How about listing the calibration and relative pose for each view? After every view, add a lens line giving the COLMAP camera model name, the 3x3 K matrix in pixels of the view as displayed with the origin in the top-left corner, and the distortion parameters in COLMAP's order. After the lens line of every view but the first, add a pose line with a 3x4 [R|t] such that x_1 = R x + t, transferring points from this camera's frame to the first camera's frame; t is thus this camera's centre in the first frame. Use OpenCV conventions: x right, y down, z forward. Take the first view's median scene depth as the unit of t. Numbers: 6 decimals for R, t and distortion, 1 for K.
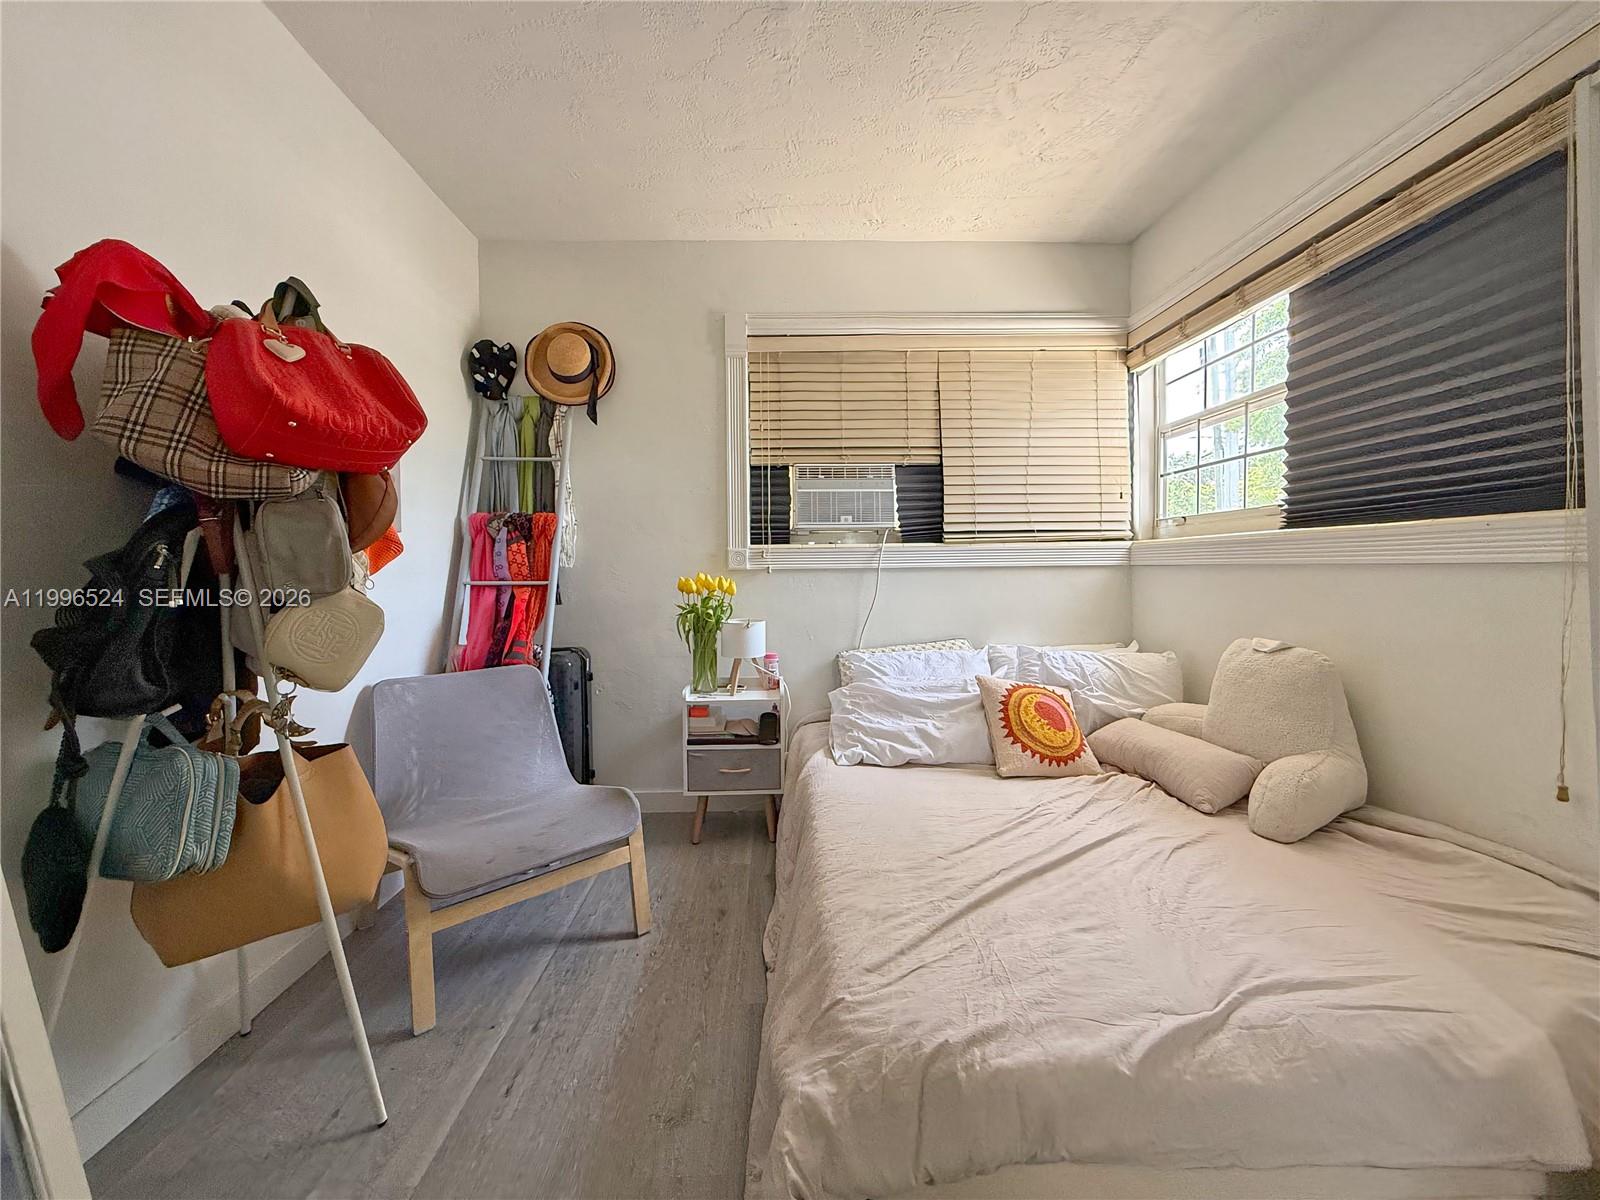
lens RADIAL K [[647.2, 0, 813.3], [0, 647.2, 568.6], [0, 0, 1]] dist [0.000981, -0.000414]
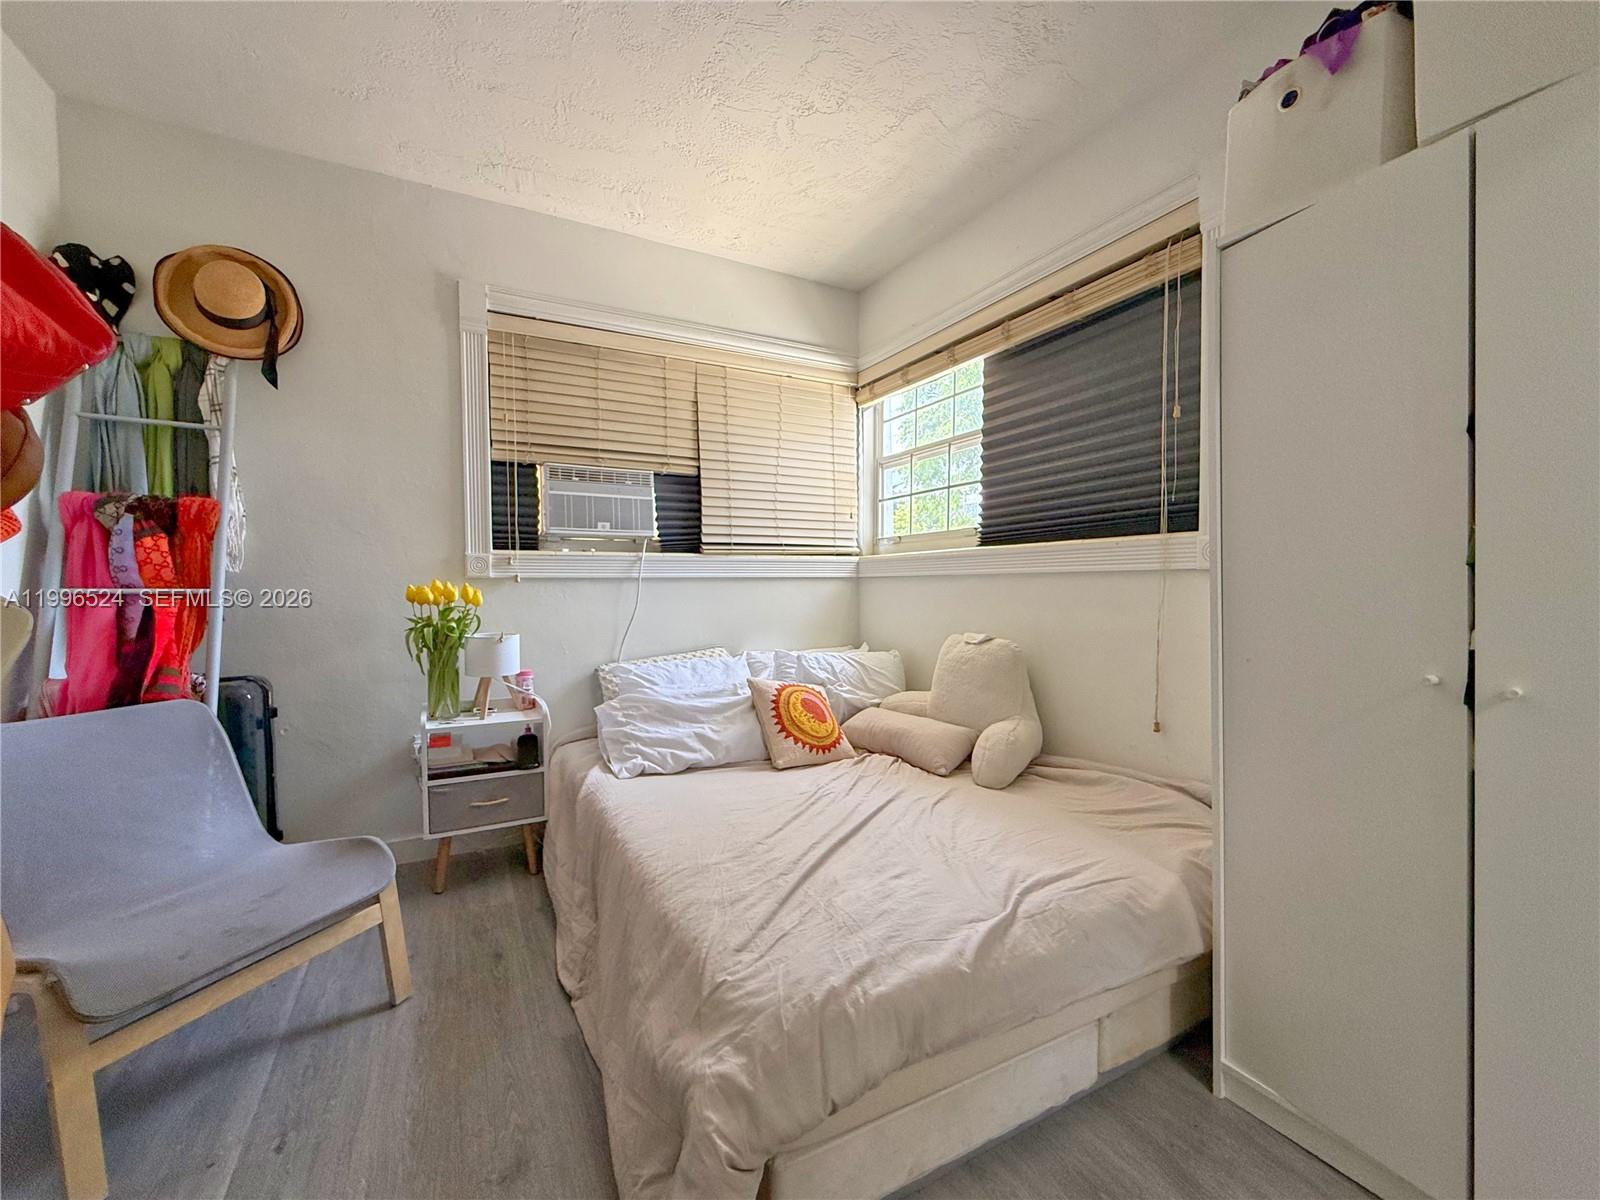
lens RADIAL K [[647.2, 0, 810.7], [0, 647.2, 605.0], [0, 0, 1]] dist [0.000981, -0.000414]
pose [[0.897650, -0.010241, 0.440591, -0.122091], [-0.000651, 0.999698, 0.024564, 0.020776], [-0.440710, -0.022337, 0.897372, 0.016263]]
